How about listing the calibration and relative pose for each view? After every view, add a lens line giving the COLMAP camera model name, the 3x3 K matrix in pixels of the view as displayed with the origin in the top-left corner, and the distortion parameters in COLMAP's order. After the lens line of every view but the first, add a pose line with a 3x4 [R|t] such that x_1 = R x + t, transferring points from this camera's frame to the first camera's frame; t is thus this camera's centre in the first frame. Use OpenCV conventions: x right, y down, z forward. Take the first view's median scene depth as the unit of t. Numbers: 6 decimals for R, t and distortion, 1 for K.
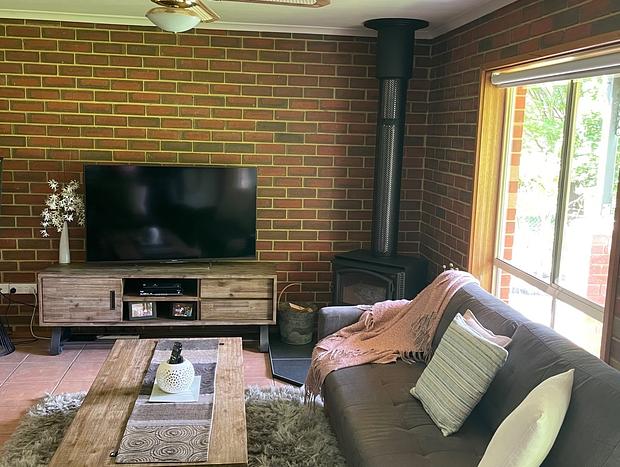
lens RADIAL K [[654.6, 0, 310.0], [0, 654.6, 233.5], [0, 0, 1]] dist [0.081153, -0.000238]
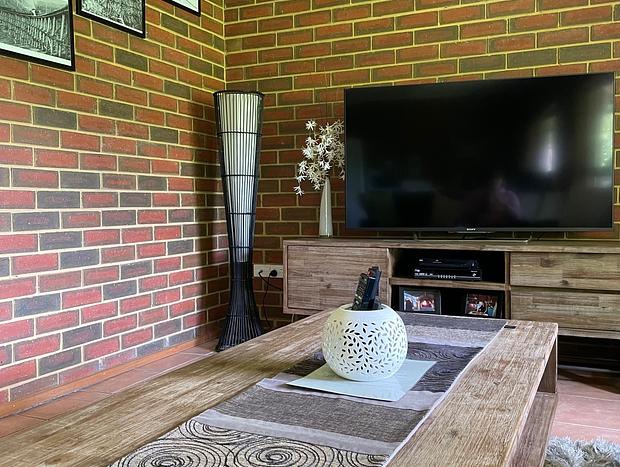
lens RADIAL K [[642.0, 0, 310.0], [0, 642.0, 233.5], [0, 0, 1]] dist [0.057965, -0.030383]
pose [[0.846196, -0.019105, -0.532528, -0.005383], [-0.045751, 0.993062, -0.108327, 0.124136], [0.530903, 0.116029, 0.839451, 0.400171]]
